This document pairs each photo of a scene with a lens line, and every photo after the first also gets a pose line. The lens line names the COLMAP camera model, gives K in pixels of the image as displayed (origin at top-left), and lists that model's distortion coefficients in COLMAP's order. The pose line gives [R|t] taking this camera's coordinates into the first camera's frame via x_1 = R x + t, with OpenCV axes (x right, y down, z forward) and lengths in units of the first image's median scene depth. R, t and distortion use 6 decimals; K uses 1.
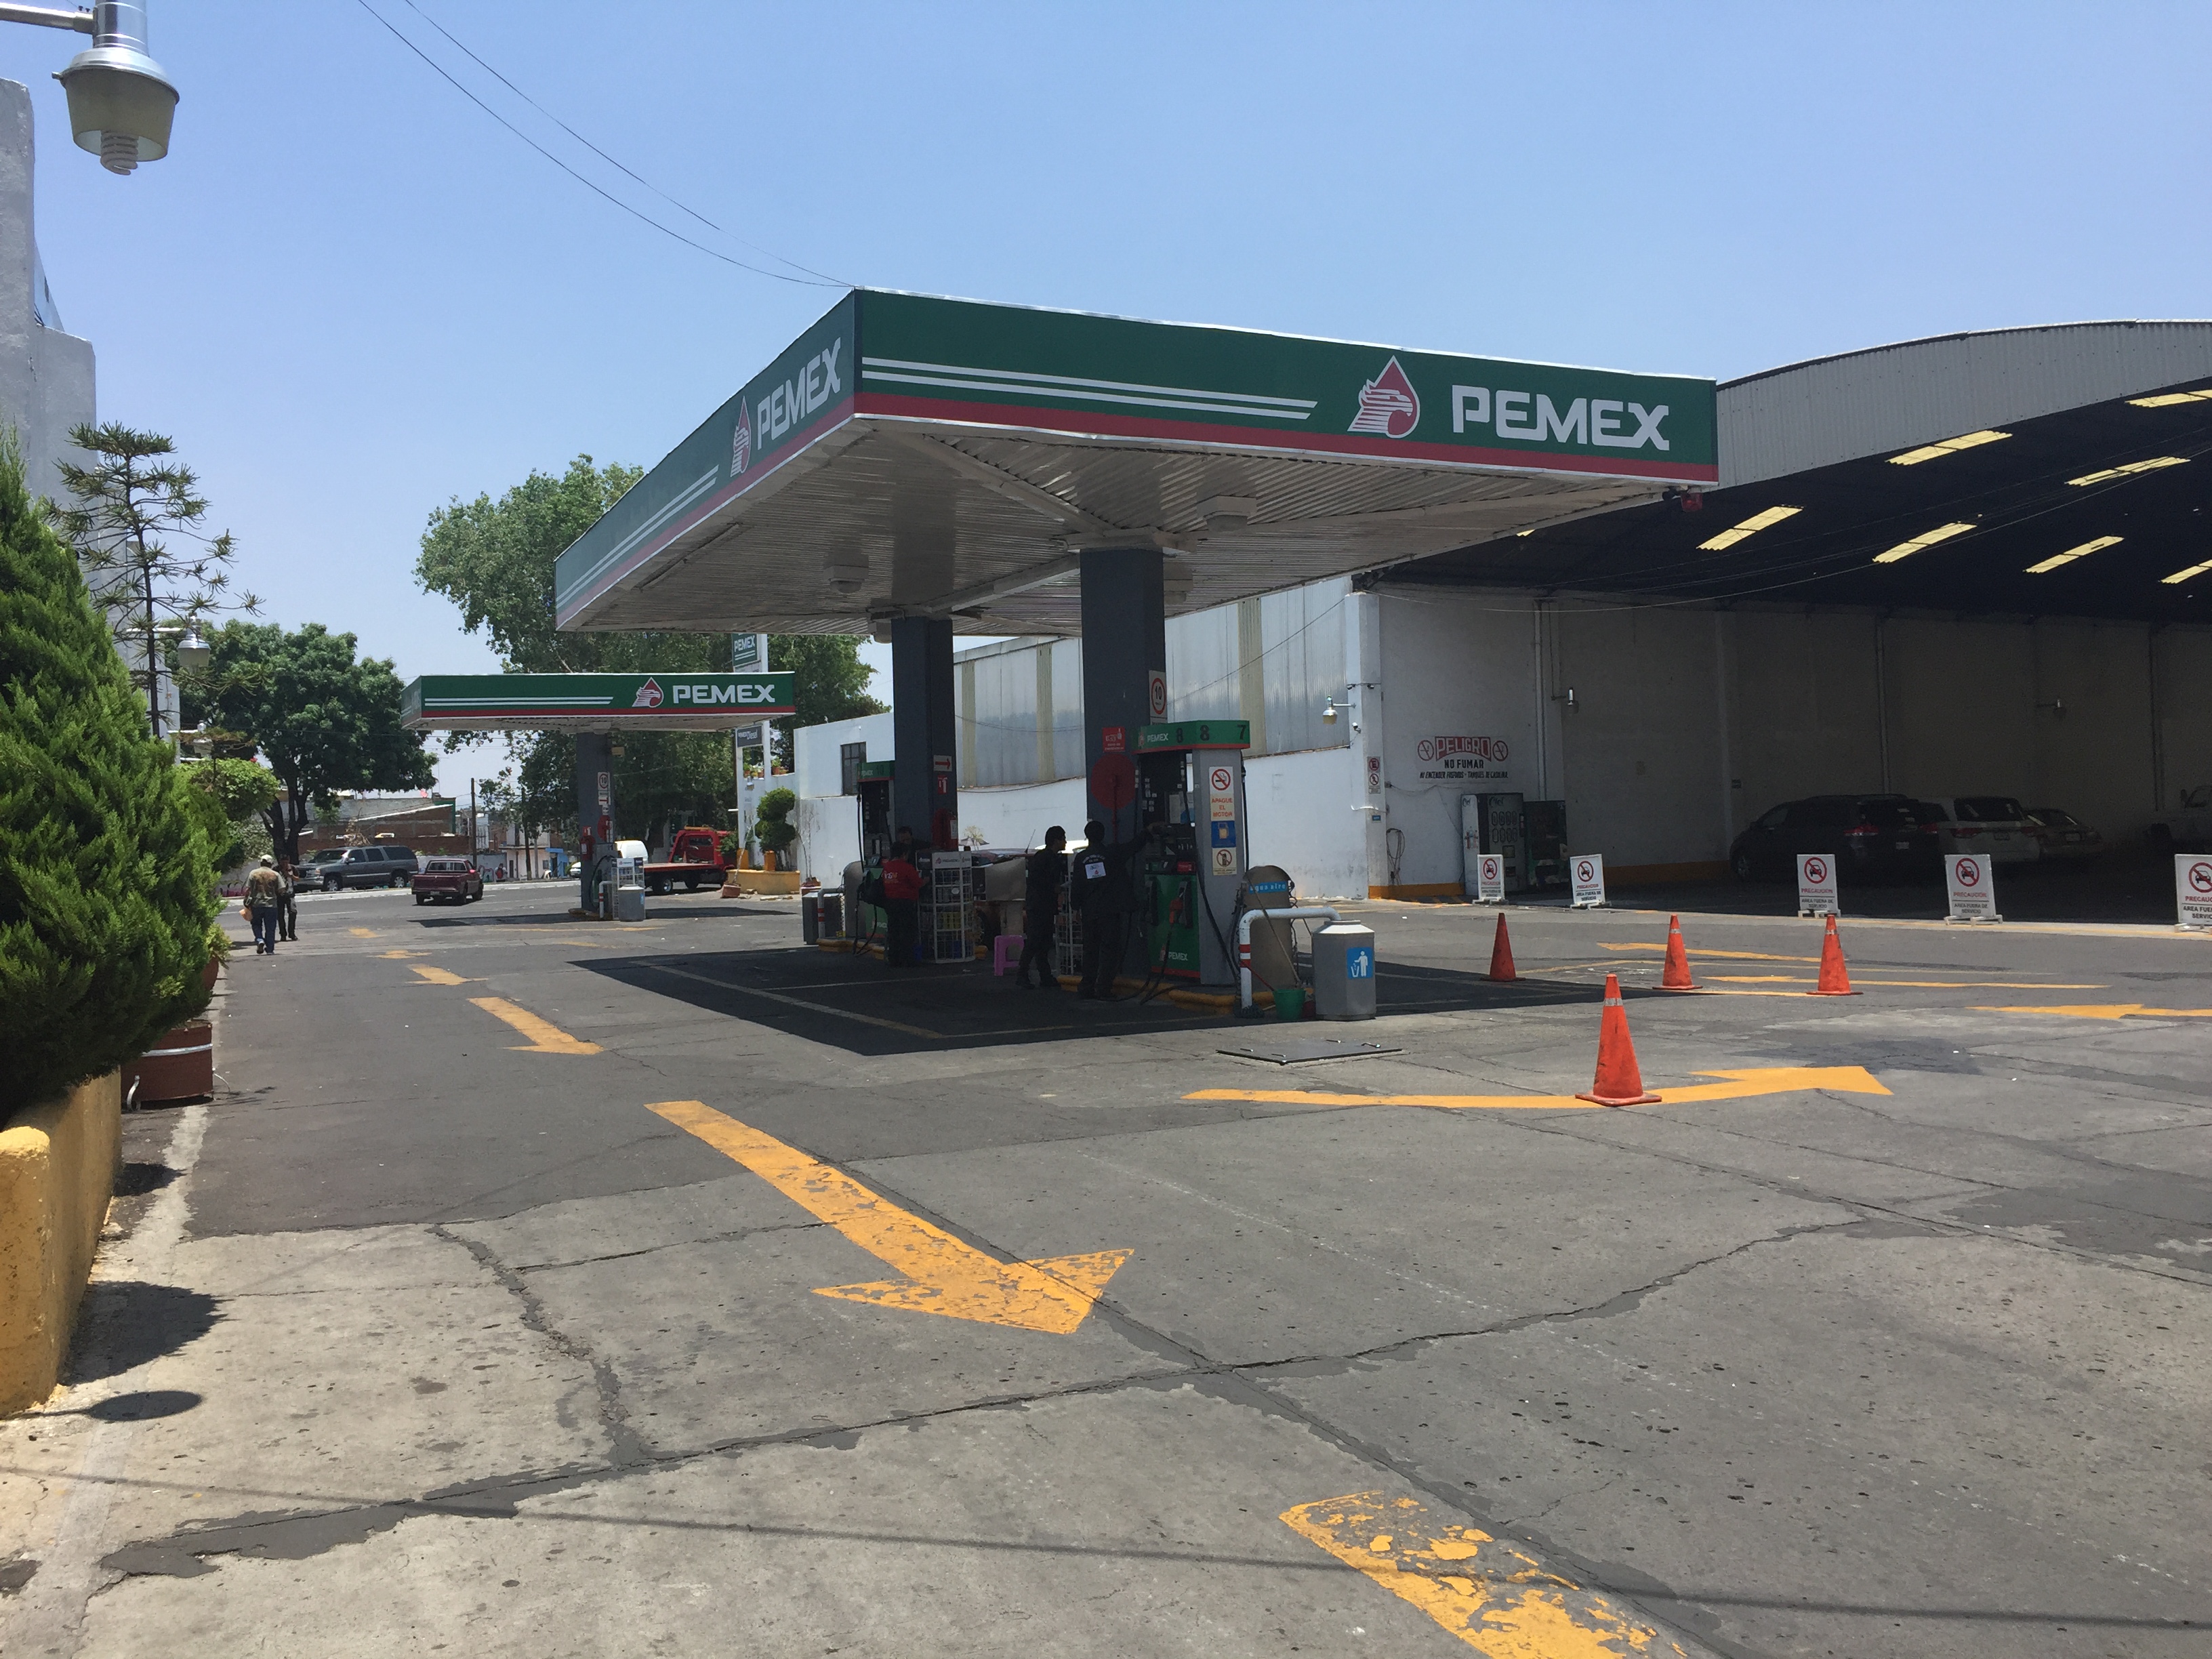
lens RADIAL K [[1861.2, 0, 1107.2], [0, 1861.2, 824.2], [0, 0, 1]] dist [0.021829, -0.010616]
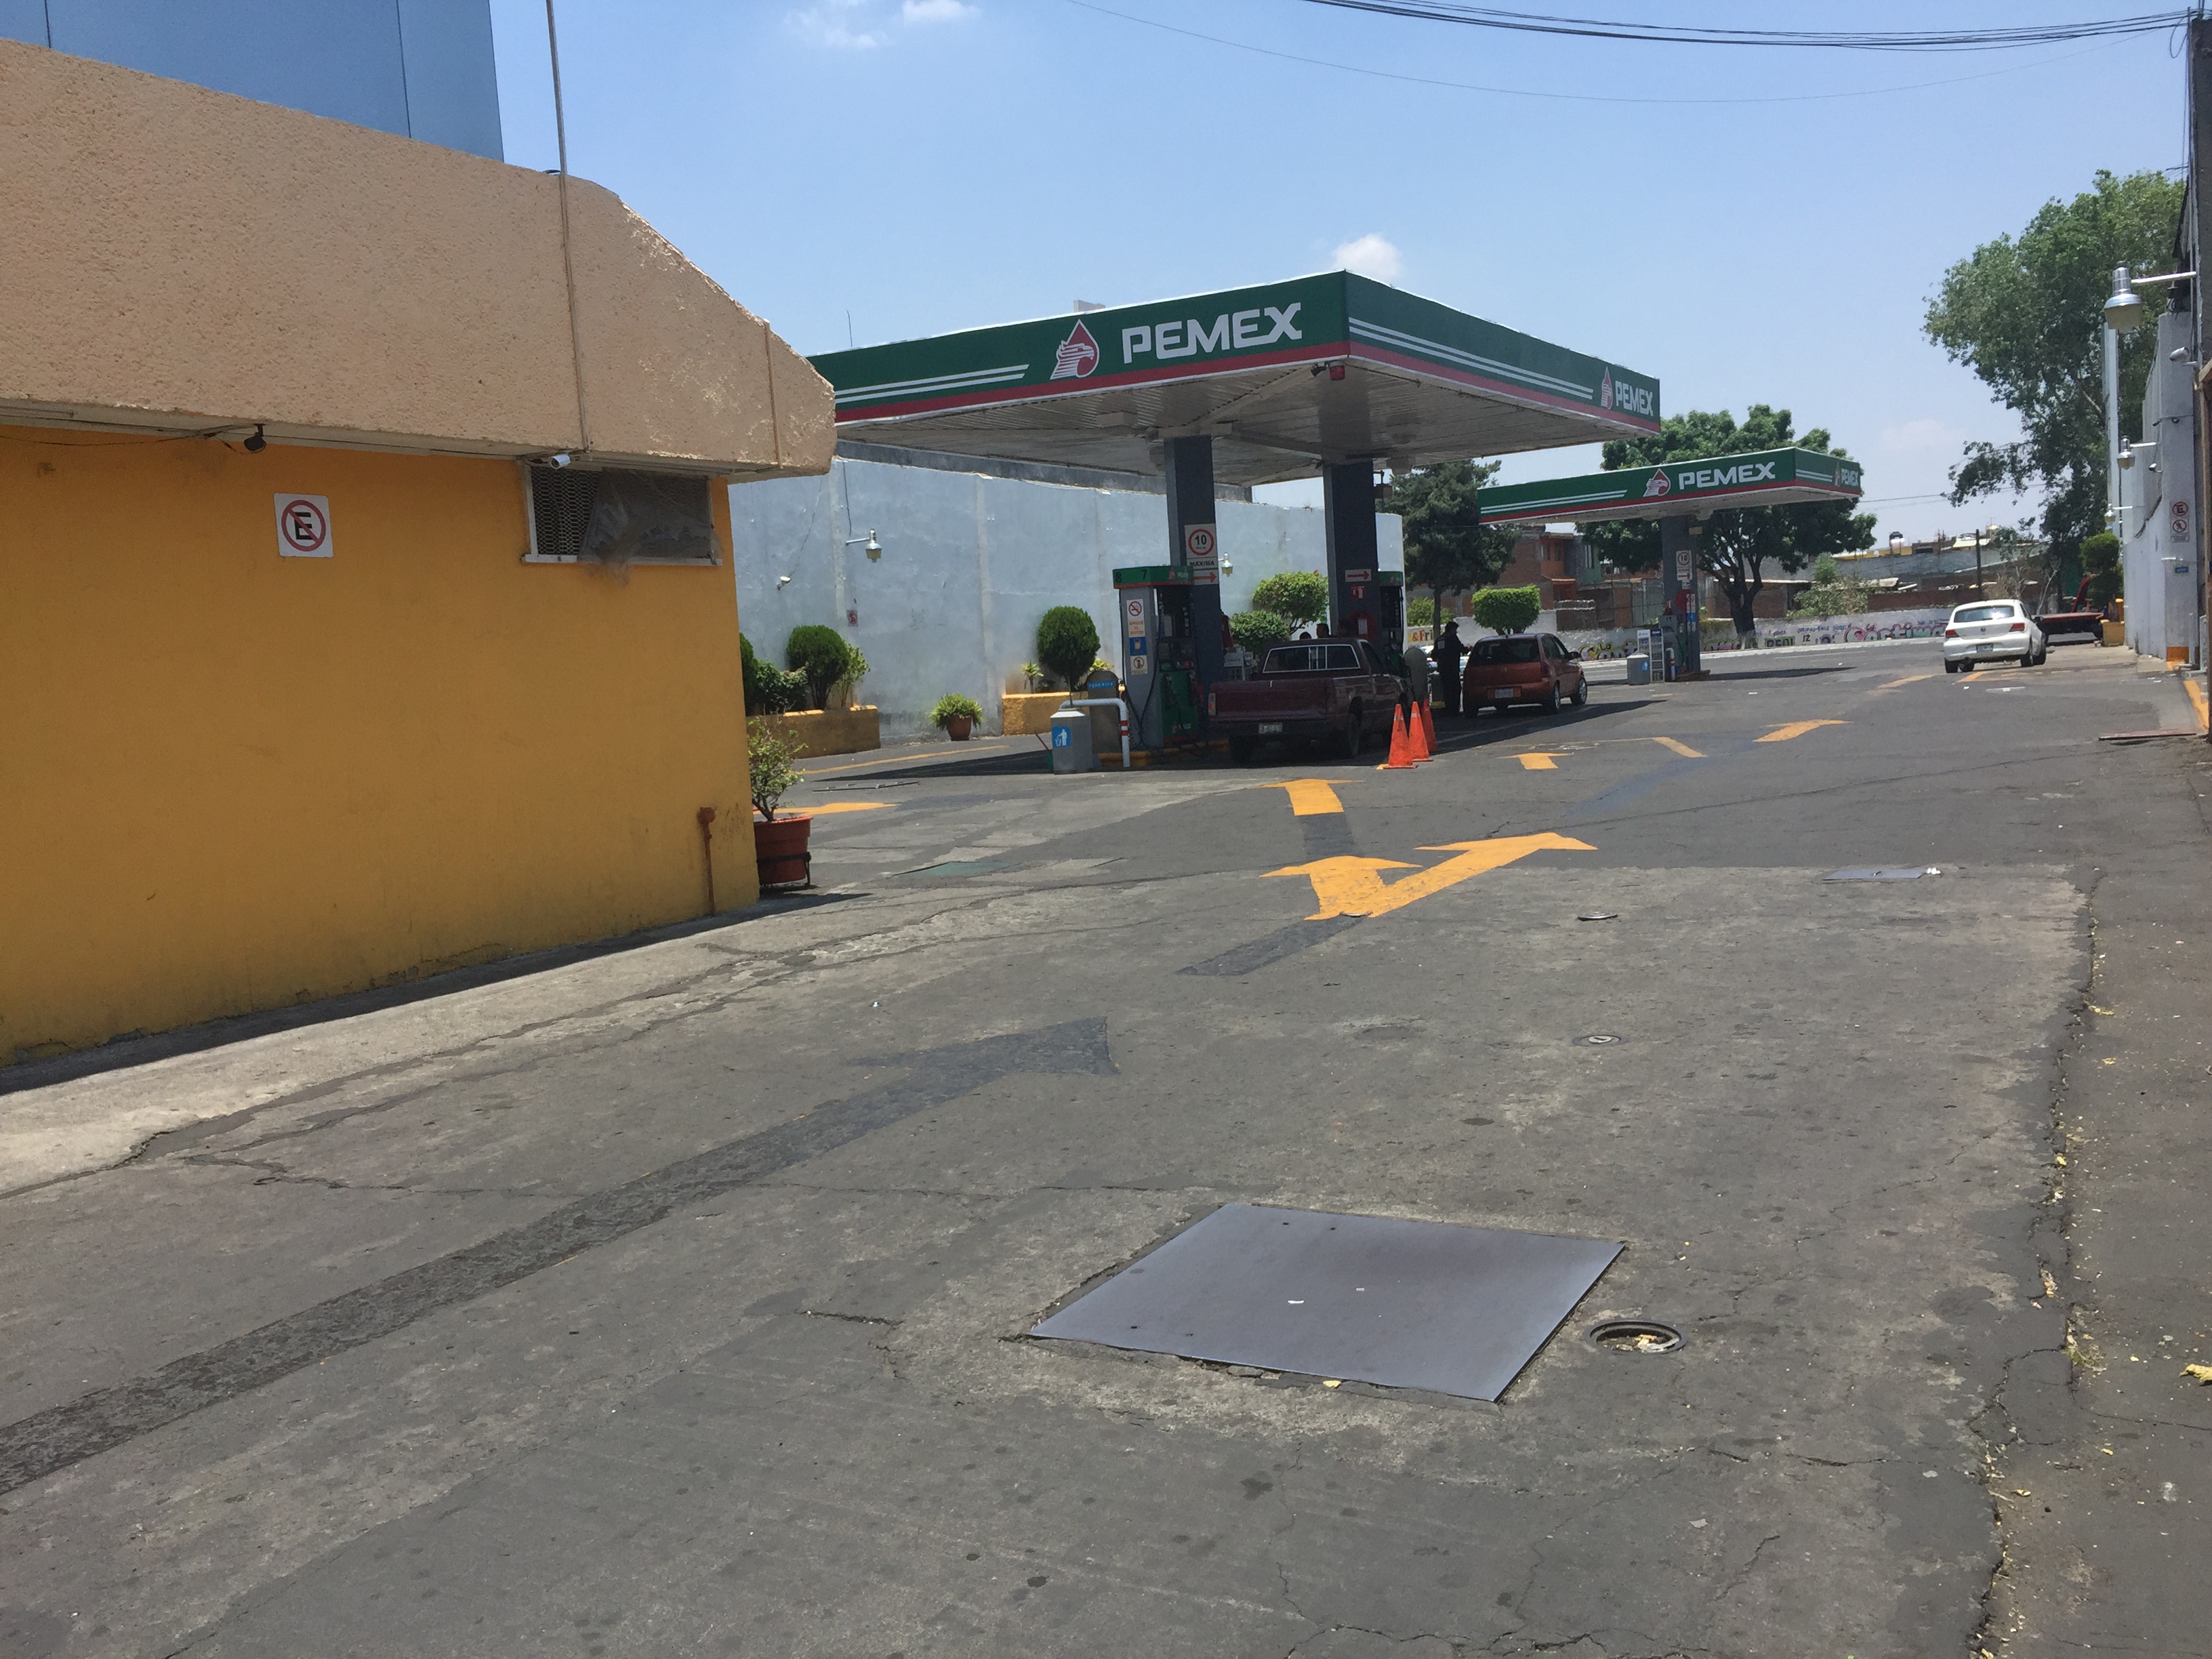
lens RADIAL K [[1861.2, 0, 1116.0], [0, 1861.2, 829.8], [0, 0, 1]] dist [0.021829, -0.010616]
pose [[0.607100, 0.058743, -0.792451, 1.289058], [0.051391, 0.992273, 0.112927, -0.016955], [0.792962, -0.109283, 0.599390, 0.097614]]
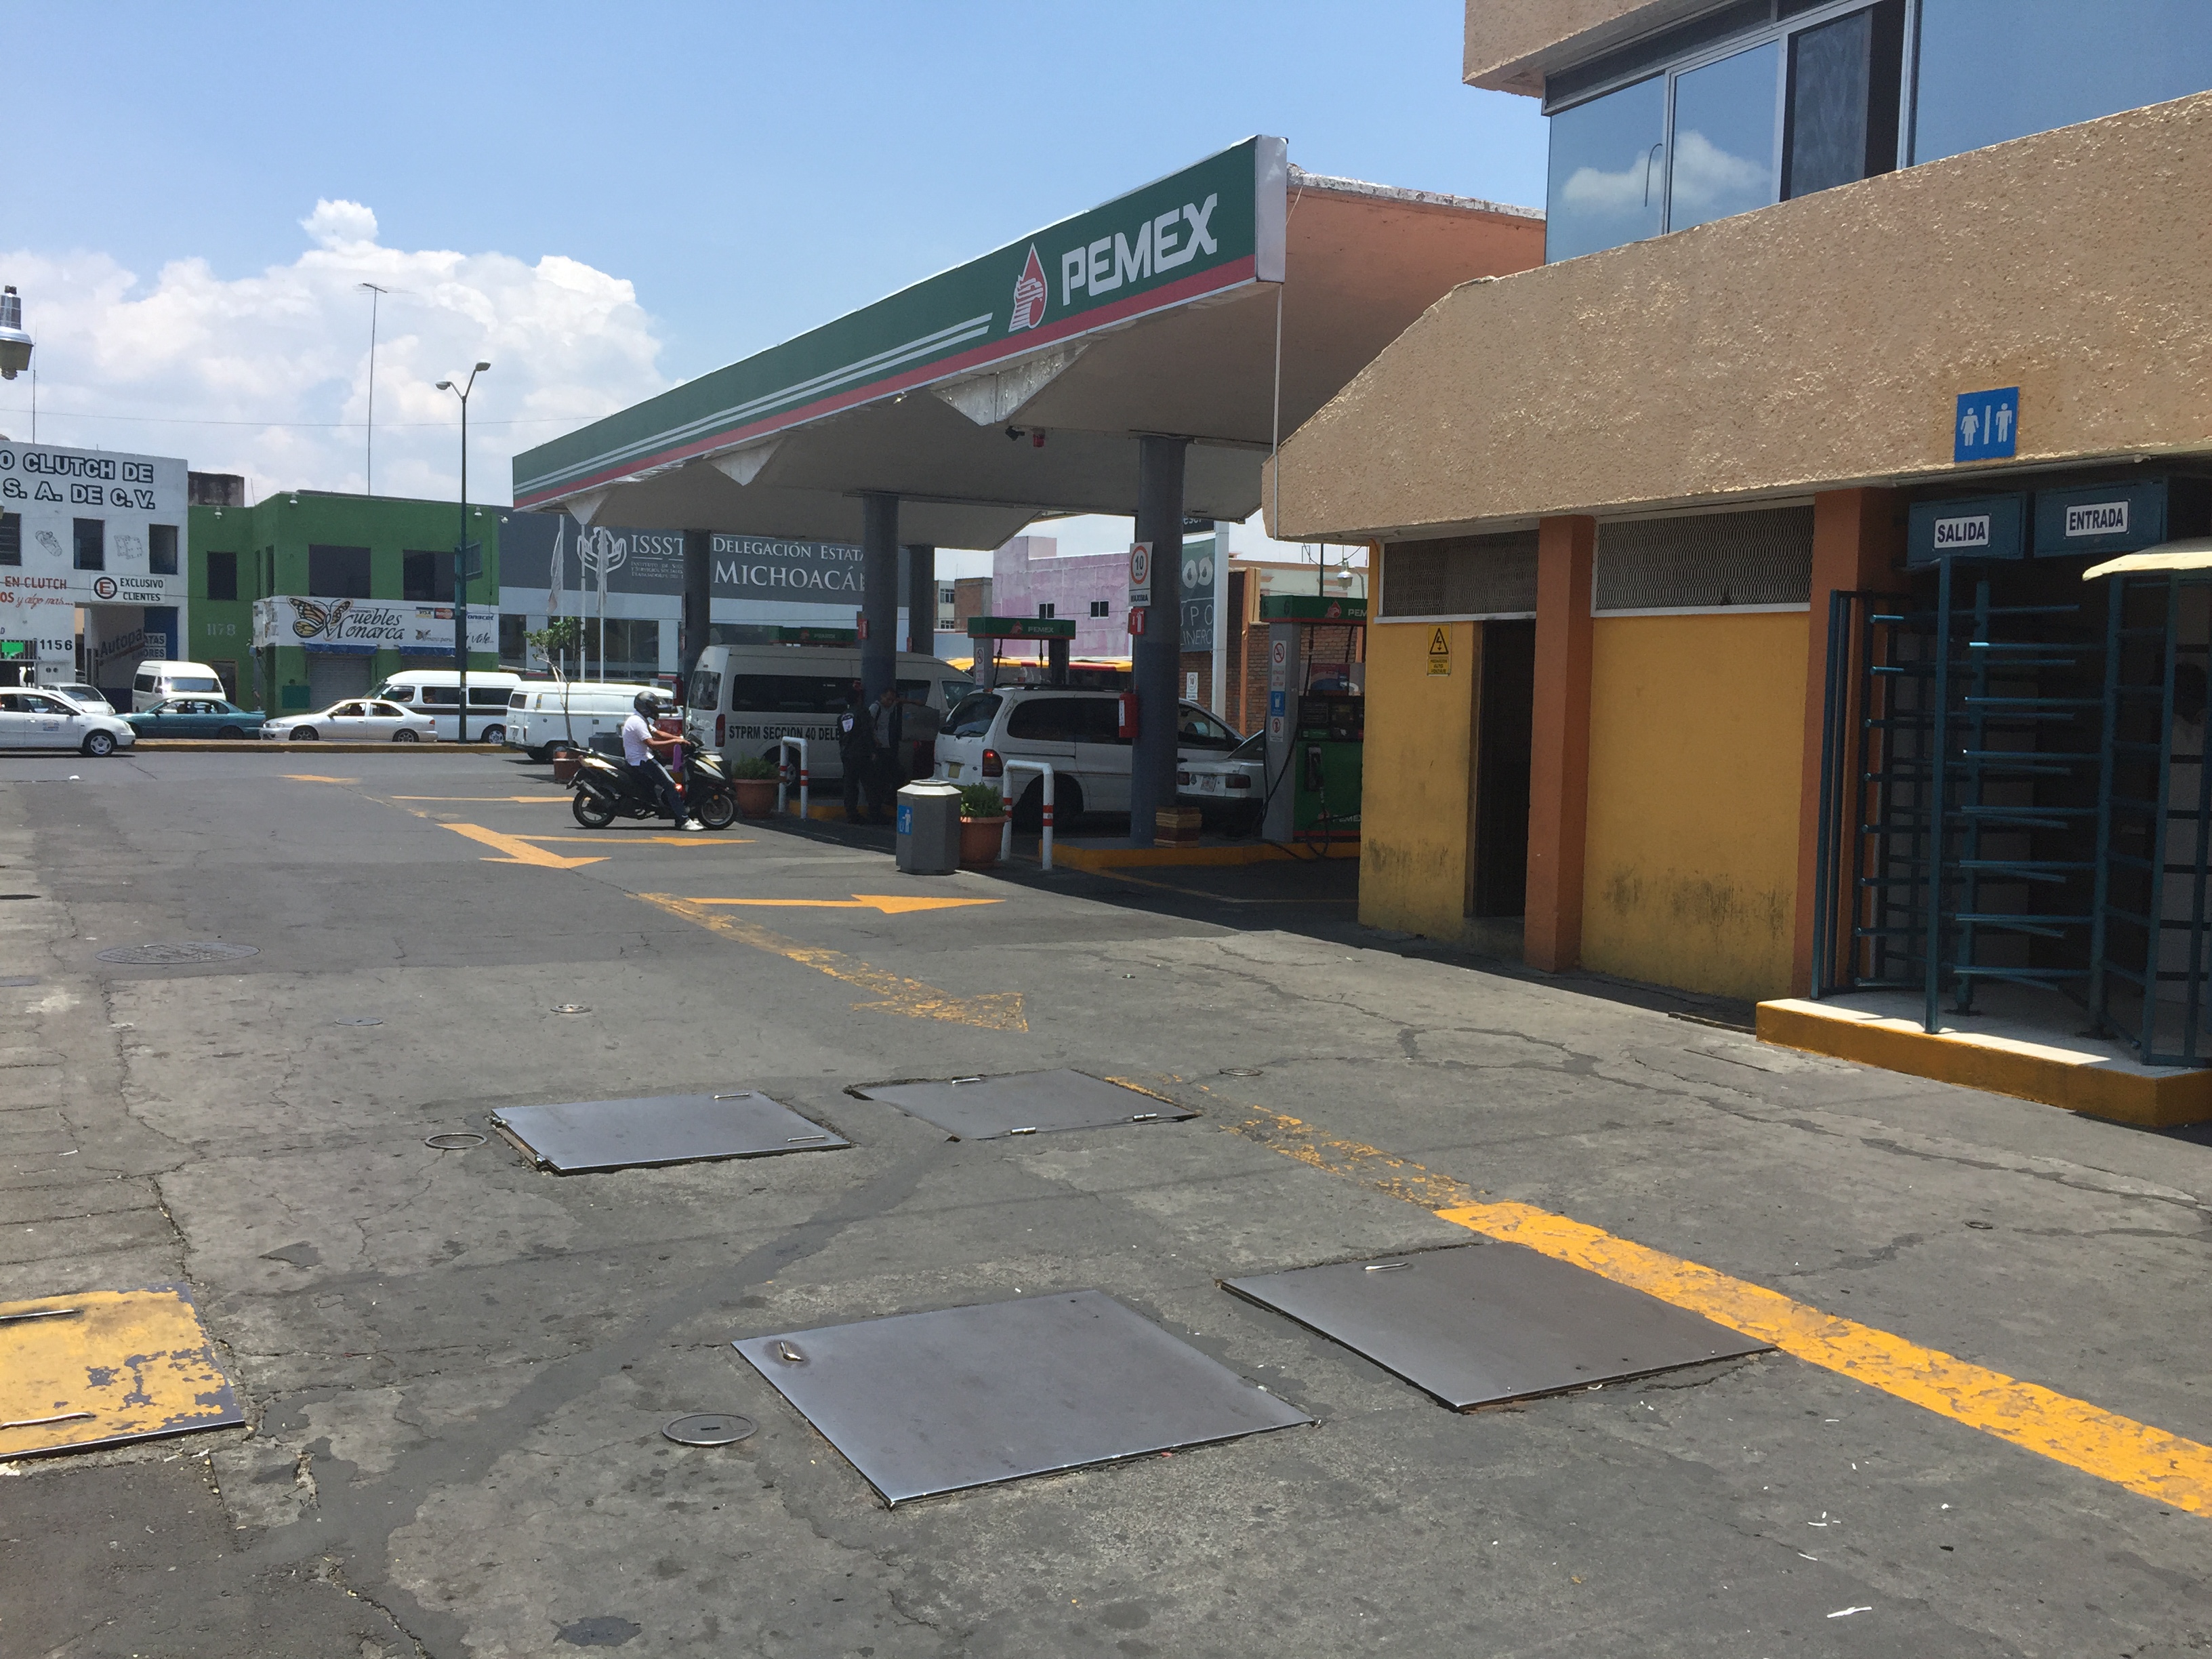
lens RADIAL K [[1861.2, 0, 1101.0], [0, 1861.2, 831.2], [0, 0, 1]] dist [0.021829, -0.010616]
pose [[0.077842, 0.124973, -0.989102, 1.129648], [0.031062, 0.991326, 0.127699, -0.062188], [0.996482, -0.040663, 0.073285, 0.906678]]
